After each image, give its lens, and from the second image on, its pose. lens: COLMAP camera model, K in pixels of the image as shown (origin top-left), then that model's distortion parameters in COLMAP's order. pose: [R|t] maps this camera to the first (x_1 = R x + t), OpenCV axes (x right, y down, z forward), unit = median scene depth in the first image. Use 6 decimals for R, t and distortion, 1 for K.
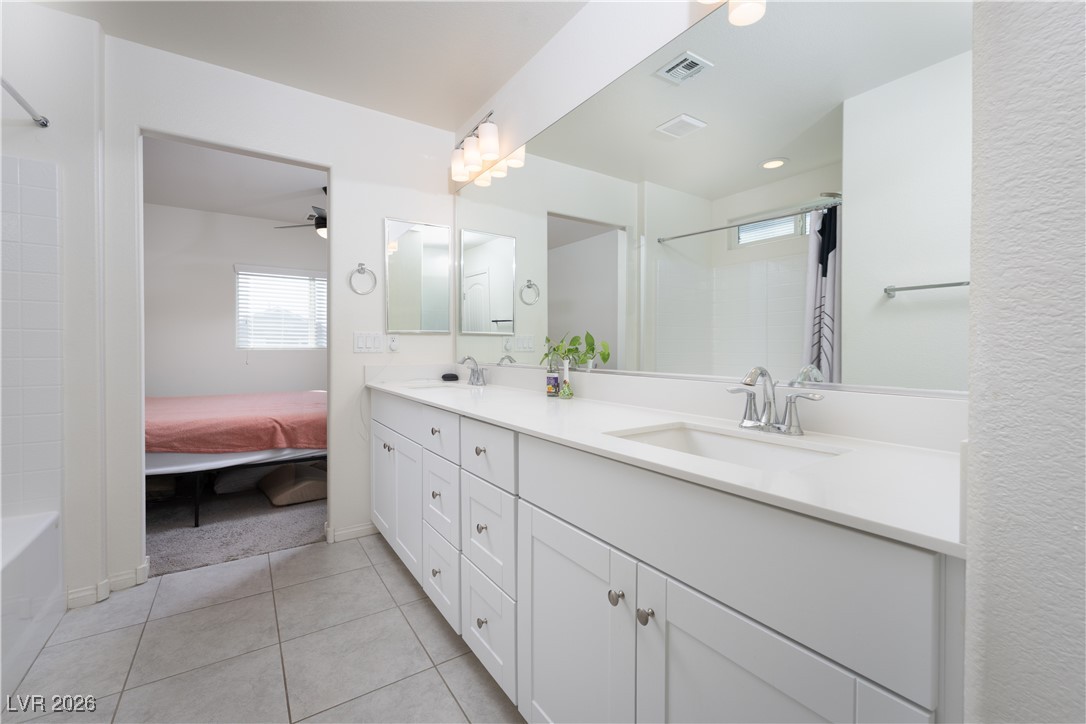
lens RADIAL K [[464.0, 0, 543.0], [0, 464.0, 362.0], [0, 0, 1]] dist [-0.000705, -0.000100]
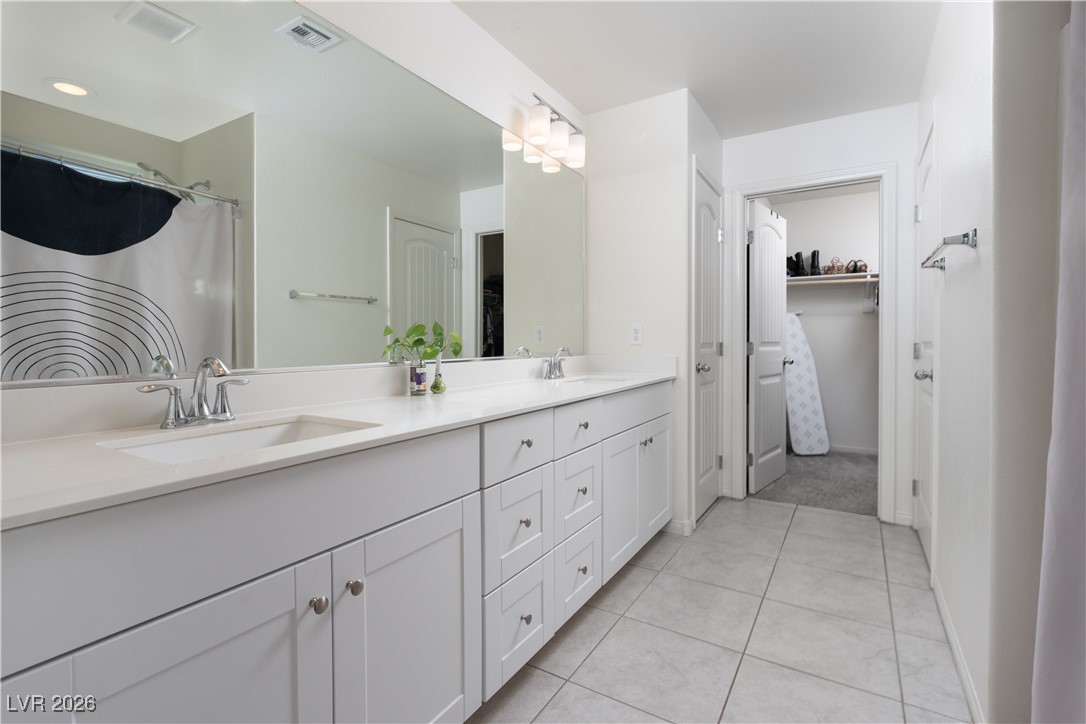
lens RADIAL K [[493.3, 0, 541.2], [0, 493.3, 346.8], [0, 0, 1]] dist [0.000468, 0.000070]
pose [[-0.415735, -0.007901, 0.909451, -0.958661], [0.026117, 0.999446, 0.020622, -0.029056], [-0.909111, 0.032325, -0.415298, 1.250177]]
